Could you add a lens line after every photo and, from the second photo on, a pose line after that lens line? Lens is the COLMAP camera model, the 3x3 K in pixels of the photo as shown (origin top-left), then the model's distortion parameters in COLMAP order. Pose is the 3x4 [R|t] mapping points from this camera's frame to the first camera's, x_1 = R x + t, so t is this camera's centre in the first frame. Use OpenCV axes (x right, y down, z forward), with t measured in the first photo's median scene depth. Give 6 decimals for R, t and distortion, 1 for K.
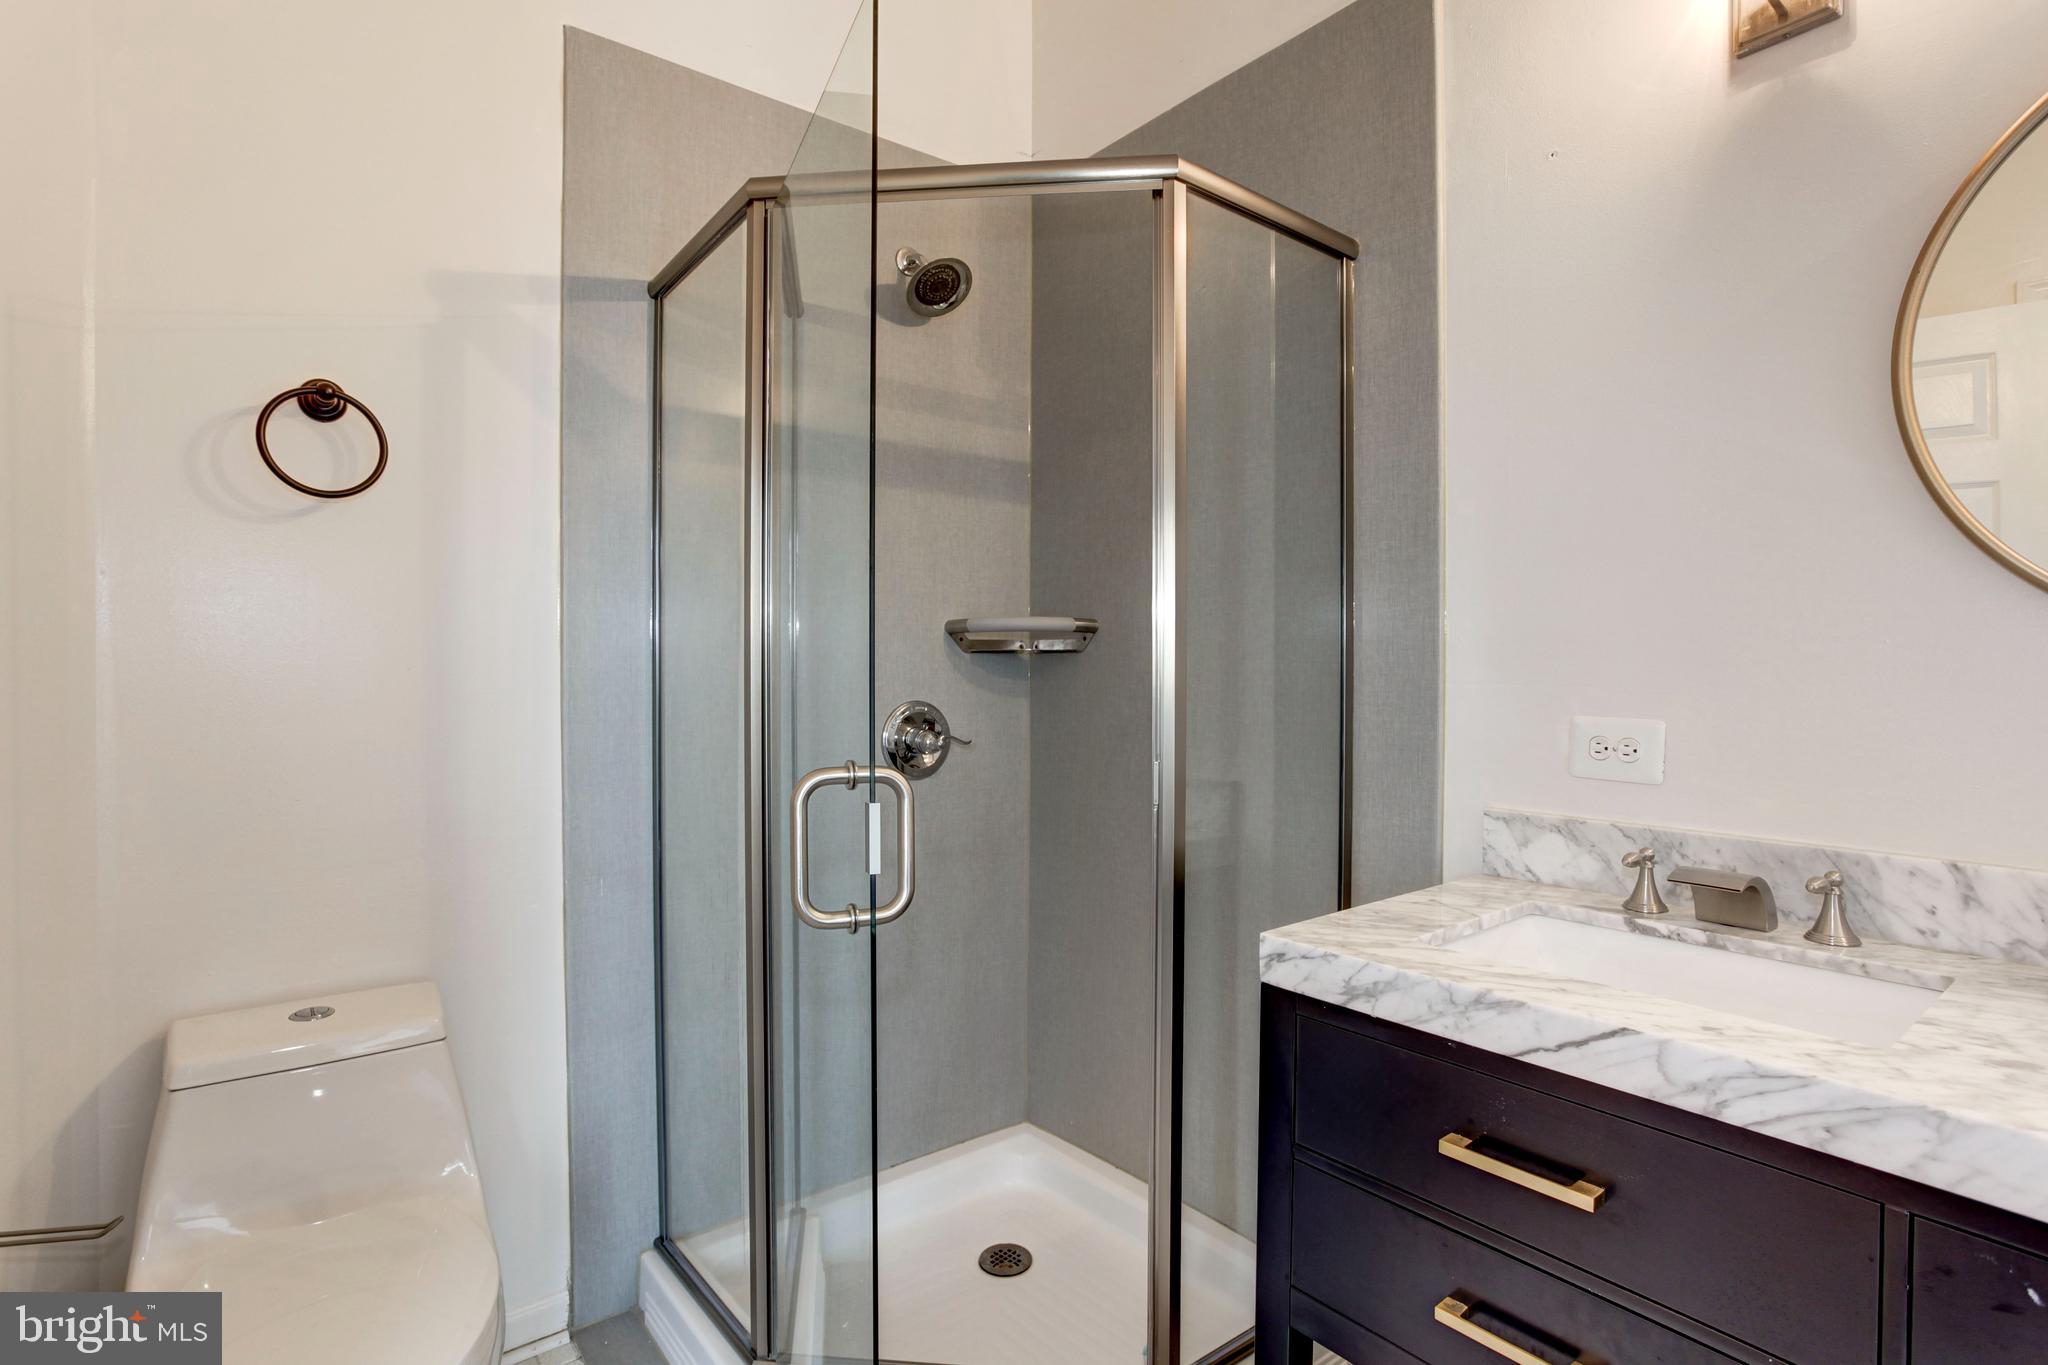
lens RADIAL K [[994.4, 0, 1029.3], [0, 994.4, 675.4], [0, 0, 1]] dist [-0.050942, 0.023945]
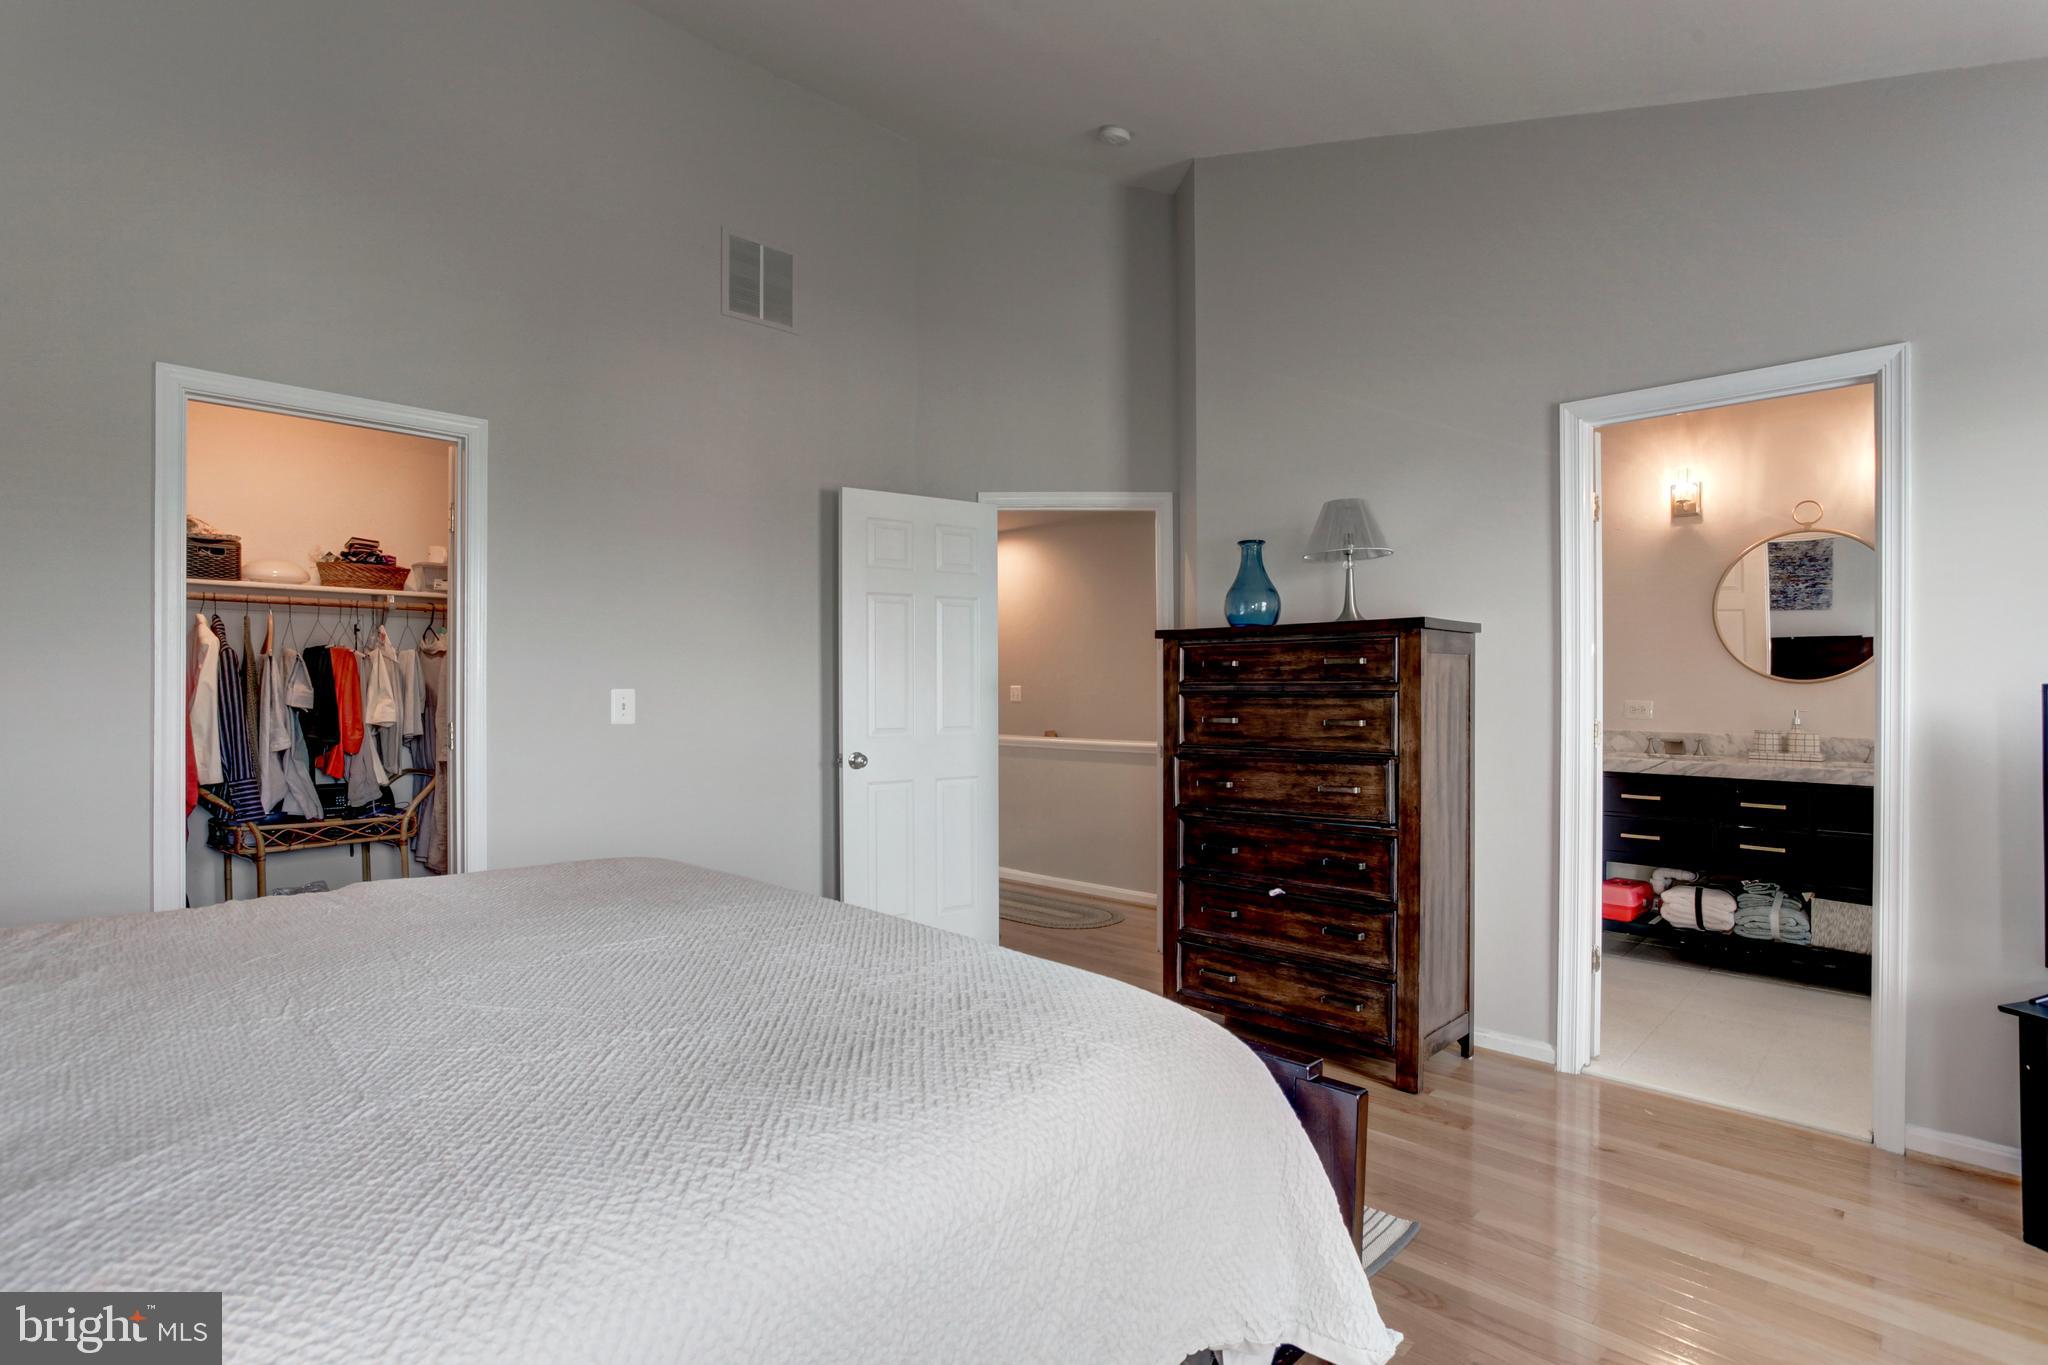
lens RADIAL K [[994.4, 0, 1007.8], [0, 994.4, 689.8], [0, 0, 1]] dist [-0.050942, 0.023945]
pose [[0.992836, -0.007784, 0.119228, -2.497921], [0.007760, 0.999970, 0.000660, -0.016993], [-0.119229, 0.000270, 0.992867, -2.666414]]
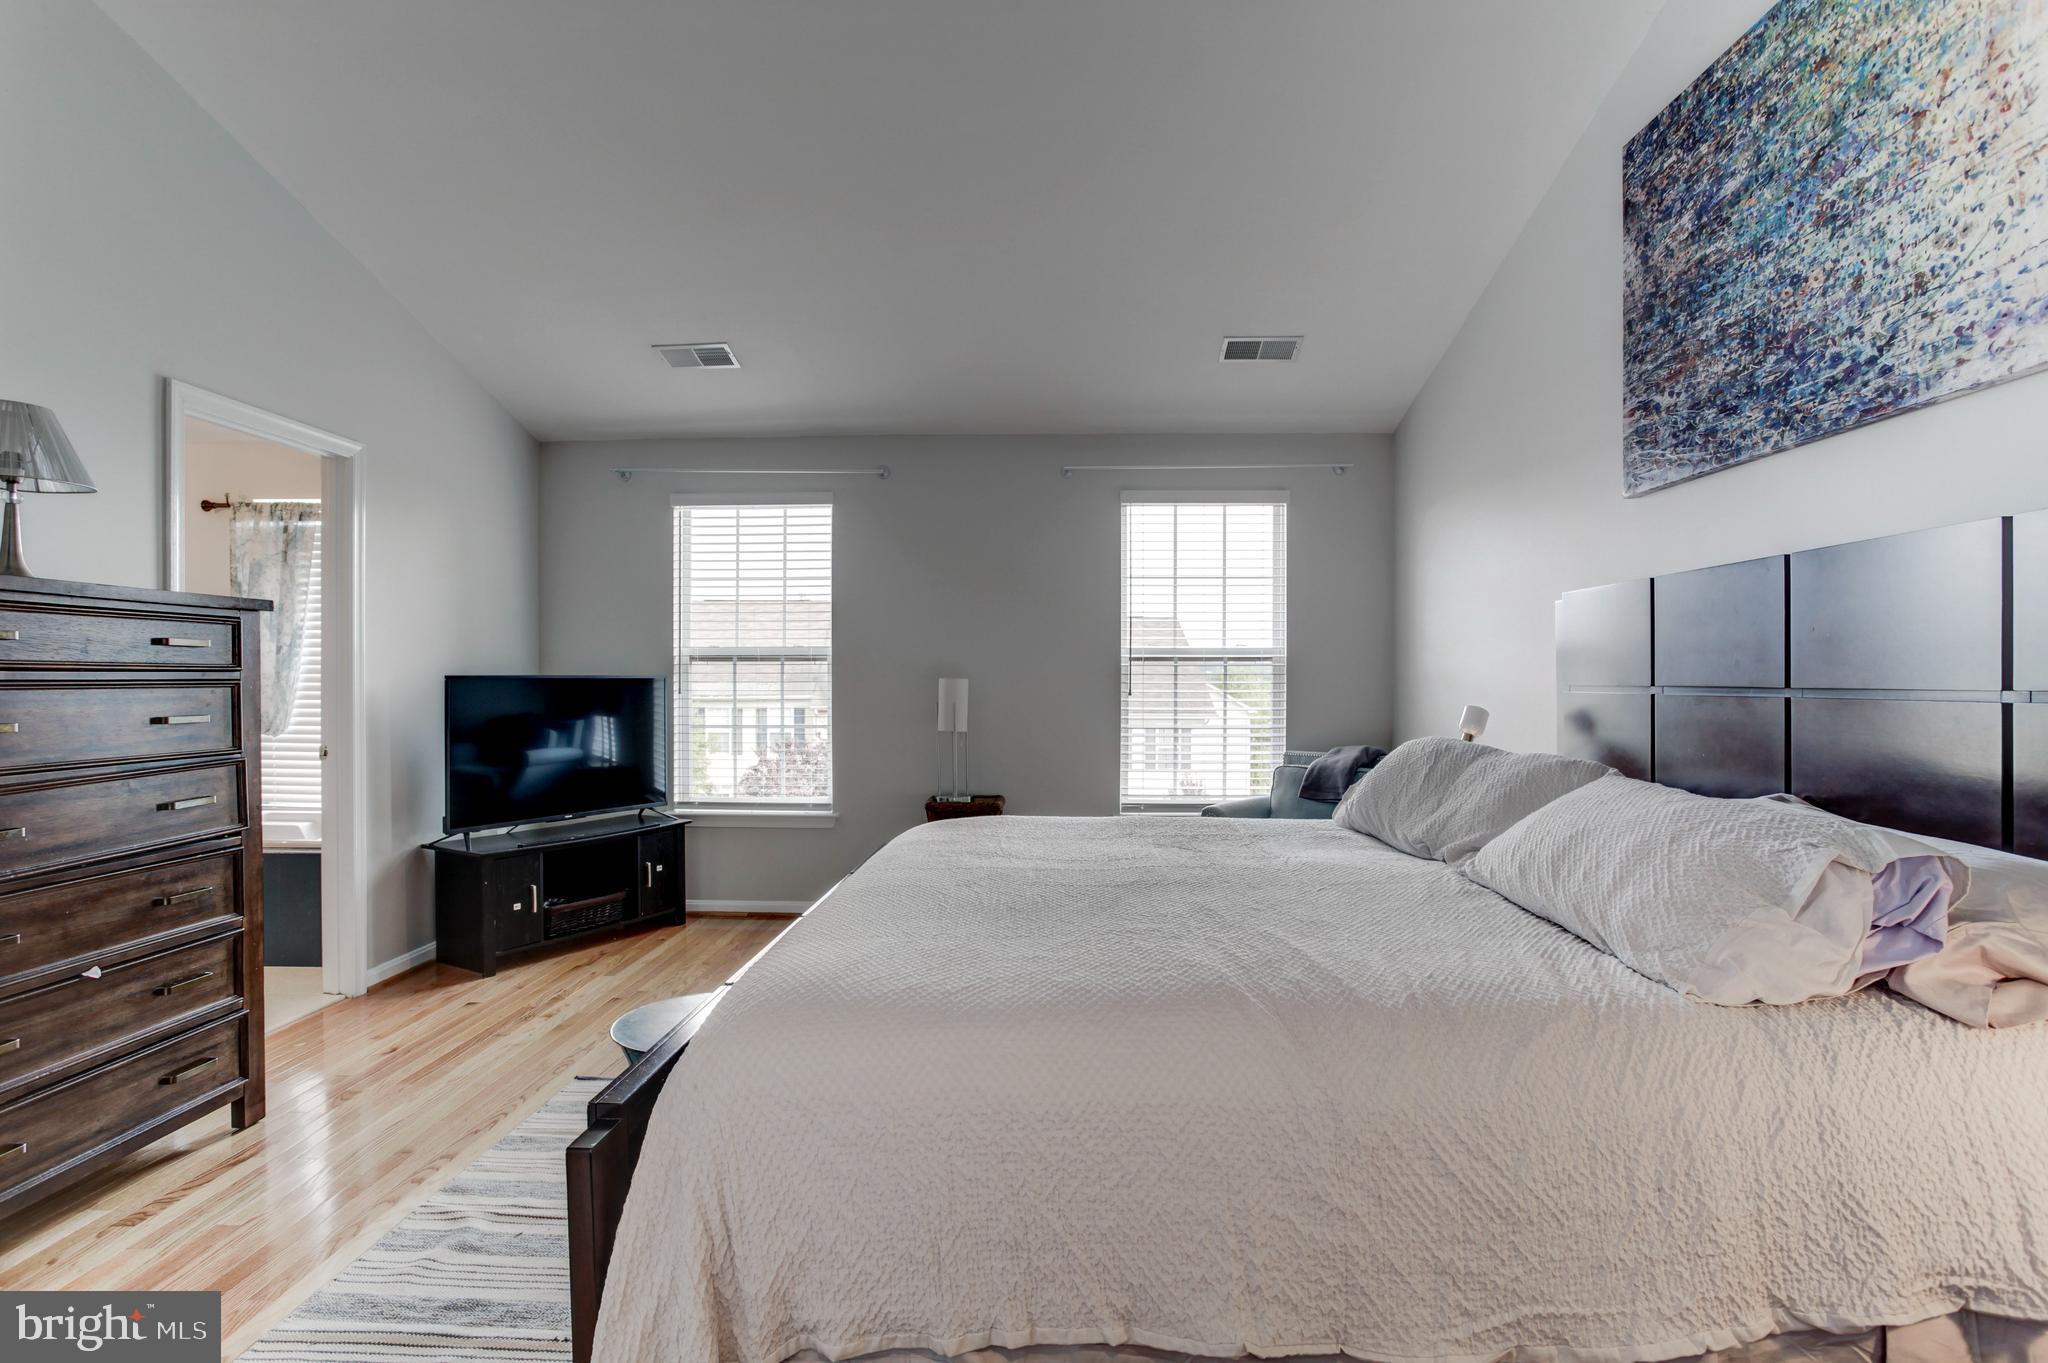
lens RADIAL K [[994.4, 0, 998.6], [0, 994.4, 688.0], [0, 0, 1]] dist [-0.050942, 0.023945]
pose [[-0.743581, -0.012973, 0.668520, -4.028965], [-0.003331, 0.999871, 0.015698, -0.025187], [-0.668638, 0.009446, -0.743528, 0.354140]]
